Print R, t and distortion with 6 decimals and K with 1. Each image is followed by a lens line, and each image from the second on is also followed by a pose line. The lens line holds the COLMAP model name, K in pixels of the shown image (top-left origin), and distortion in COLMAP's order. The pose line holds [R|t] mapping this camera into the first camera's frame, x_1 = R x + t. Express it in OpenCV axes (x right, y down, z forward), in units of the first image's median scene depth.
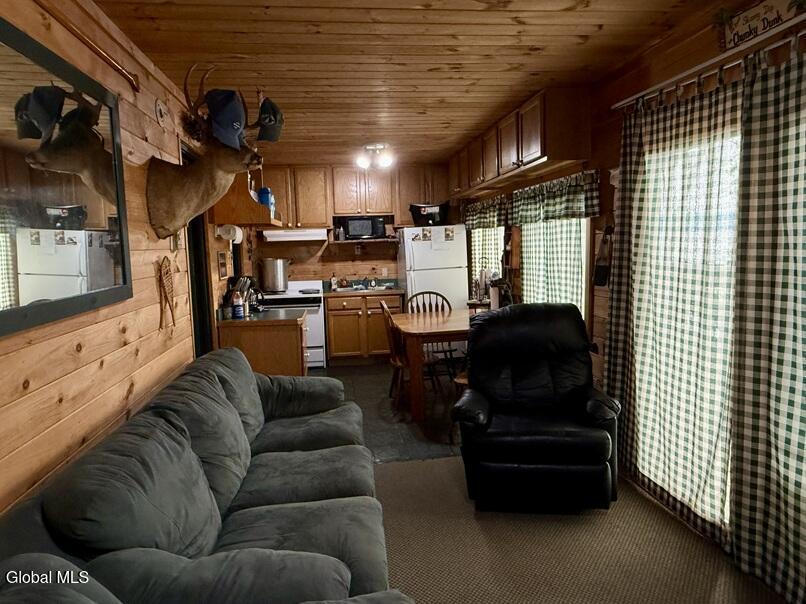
lens RADIAL K [[520.8, 0, 403.0], [0, 520.8, 302.0], [0, 0, 1]] dist [-0.001254, -0.000062]
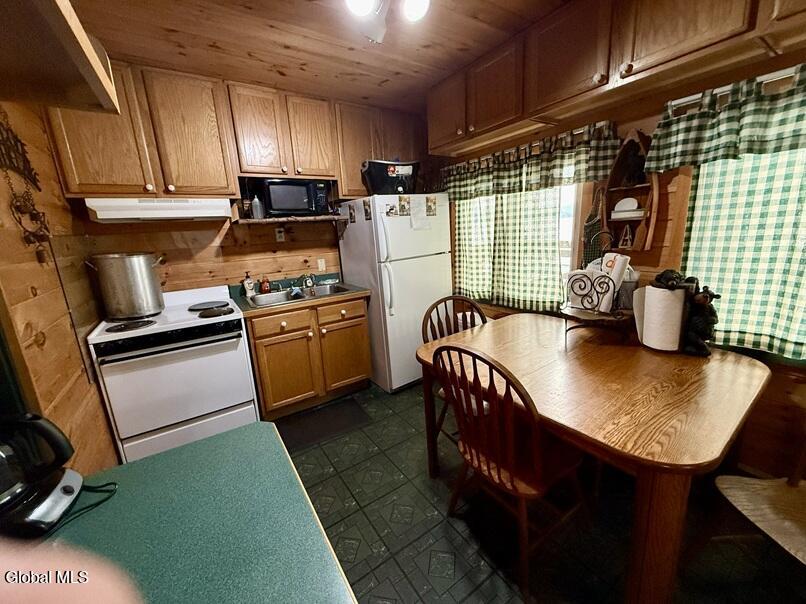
lens RADIAL K [[327.2, 0, 403.0], [0, 327.2, 302.0], [0, 0, 1]] dist [0.011175, 0.000000]
pose [[0.901869, -0.115860, 0.416183, -0.138053], [0.077053, 0.991059, 0.108925, -0.050740], [-0.425082, -0.066168, 0.902733, 0.580006]]
